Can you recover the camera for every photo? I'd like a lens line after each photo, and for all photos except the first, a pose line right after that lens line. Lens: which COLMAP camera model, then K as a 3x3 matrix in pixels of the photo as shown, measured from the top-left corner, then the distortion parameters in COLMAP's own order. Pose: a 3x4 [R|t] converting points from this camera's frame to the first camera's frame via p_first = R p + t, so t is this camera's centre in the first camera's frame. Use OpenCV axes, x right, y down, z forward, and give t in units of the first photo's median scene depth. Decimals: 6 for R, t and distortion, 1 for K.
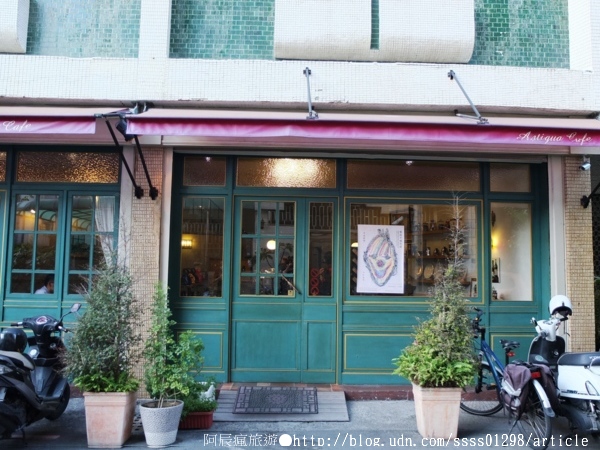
lens RADIAL K [[505.6, 0, 300.0], [0, 505.6, 225.0], [0, 0, 1]] dist [-0.017132, 0.005988]
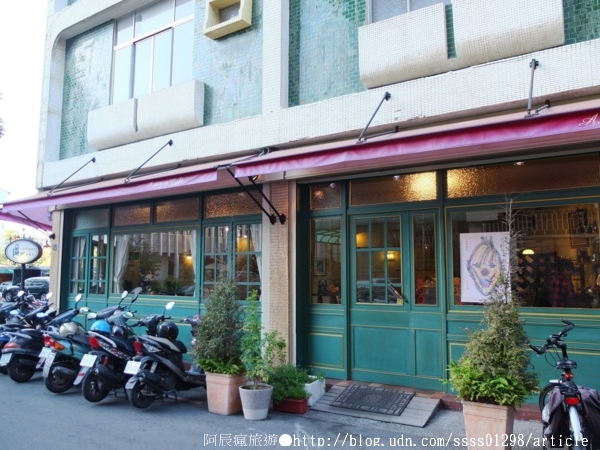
lens RADIAL K [[484.6, 0, 300.0], [0, 484.6, 225.0], [0, 0, 1]] dist [-0.003222, 0.011181]
pose [[0.830708, -0.072244, -0.552000, 0.398754], [0.059796, 0.997387, -0.040548, 0.002639], [0.553487, 0.000676, 0.832858, 0.034021]]
